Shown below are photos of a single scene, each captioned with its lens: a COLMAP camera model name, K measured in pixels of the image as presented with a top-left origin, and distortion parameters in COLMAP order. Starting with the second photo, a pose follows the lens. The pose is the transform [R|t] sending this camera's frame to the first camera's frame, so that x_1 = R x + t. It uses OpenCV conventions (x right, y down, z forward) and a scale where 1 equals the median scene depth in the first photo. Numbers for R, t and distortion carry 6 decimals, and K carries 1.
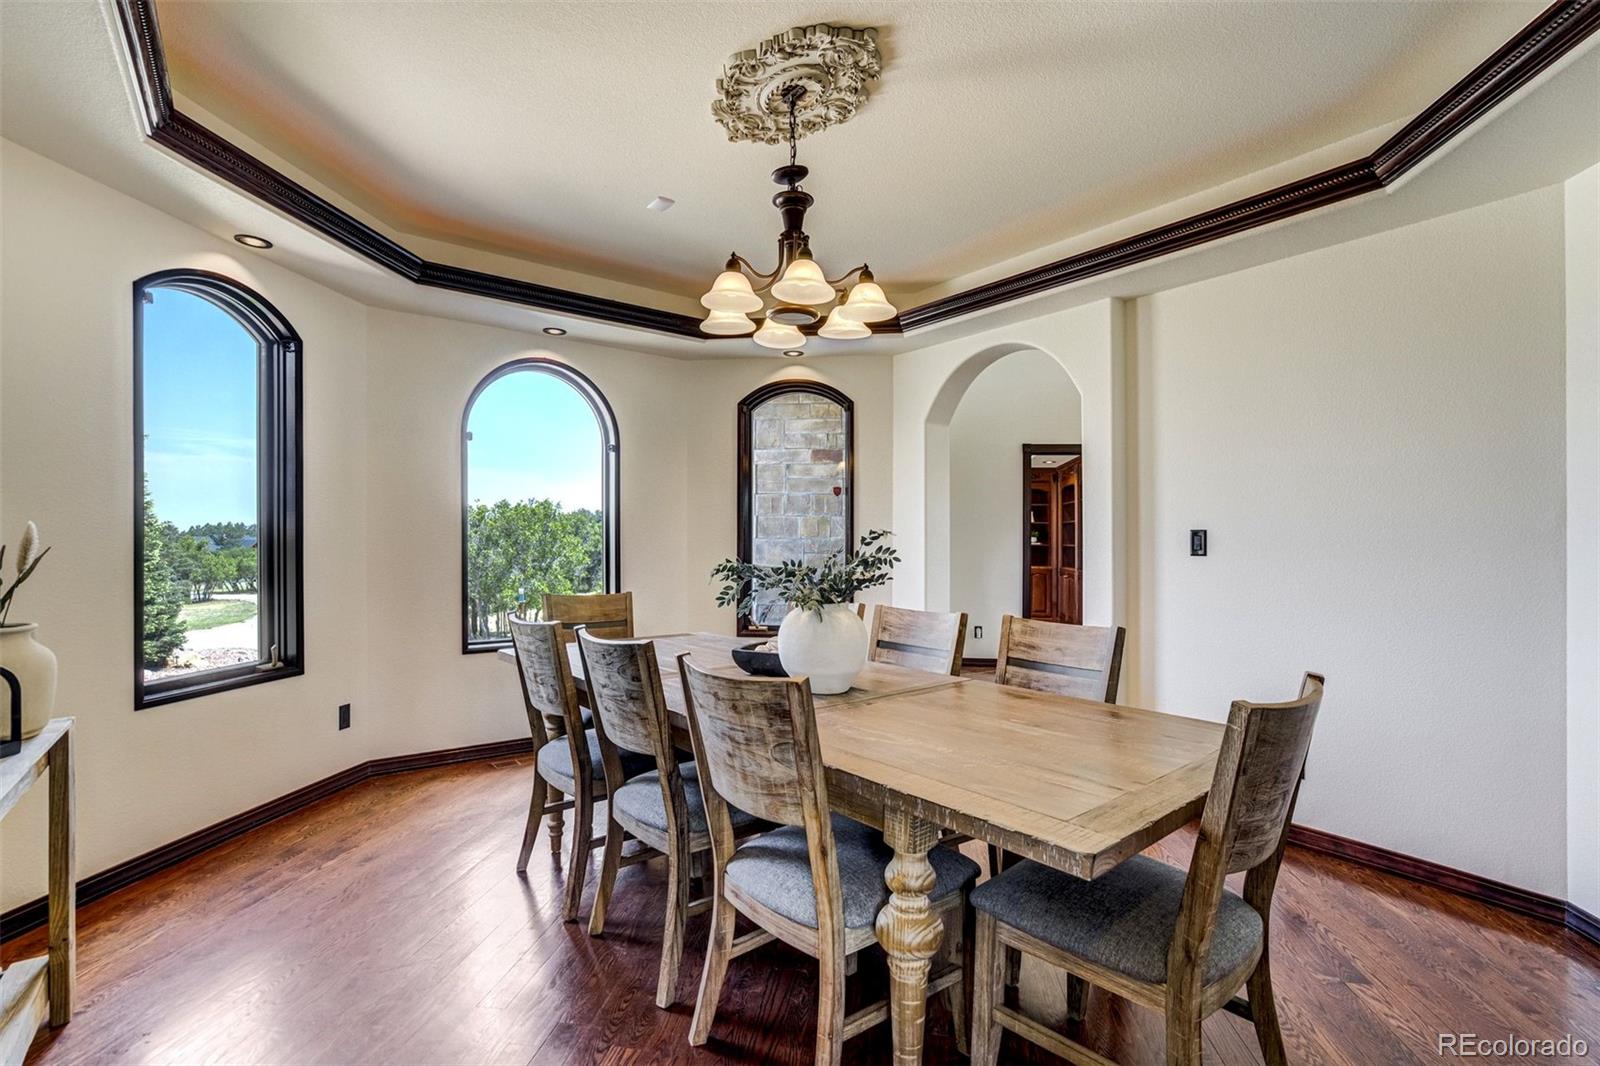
lens RADIAL K [[738.3, 0, 800.0], [0, 738.3, 533.0], [0, 0, 1]] dist [-0.000335, 0.000141]
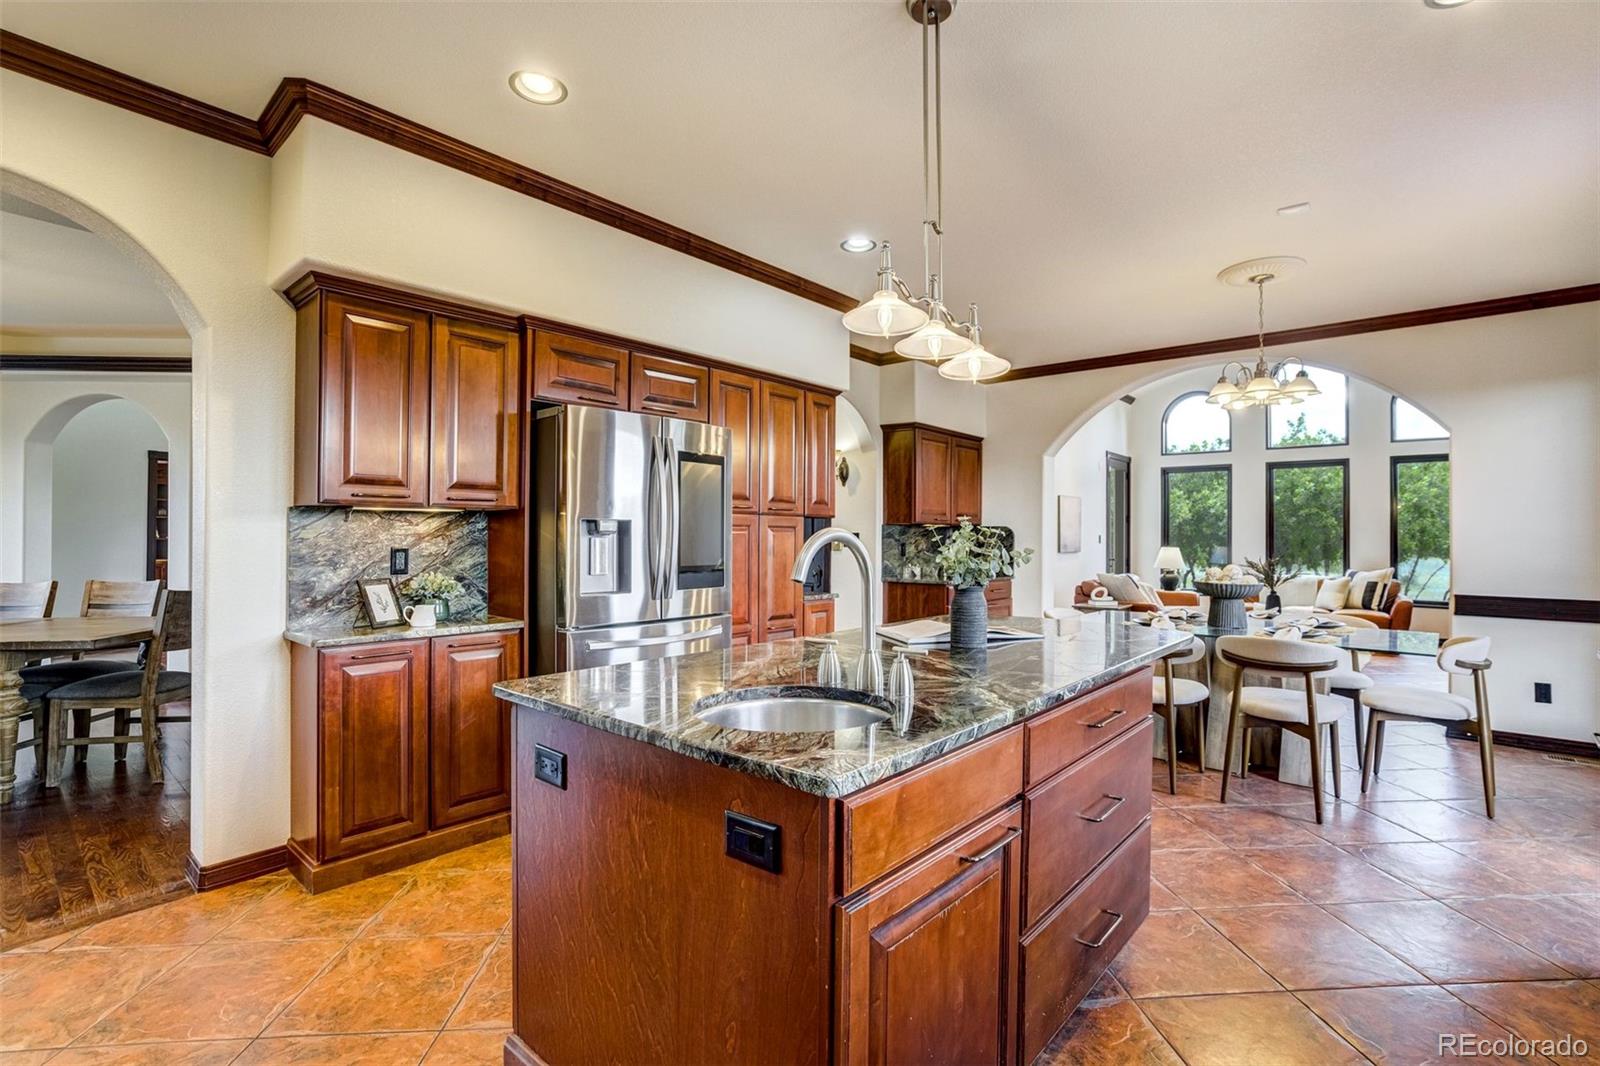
lens RADIAL K [[738.3, 0, 800.0], [0, 738.3, 533.0], [0, 0, 1]] dist [-0.000335, 0.000141]
pose [[0.558116, 0.015068, 0.829626, -0.192162], [-0.019233, 0.999801, -0.005219, -0.017199], [-0.829540, -0.013043, 0.558295, -1.149679]]
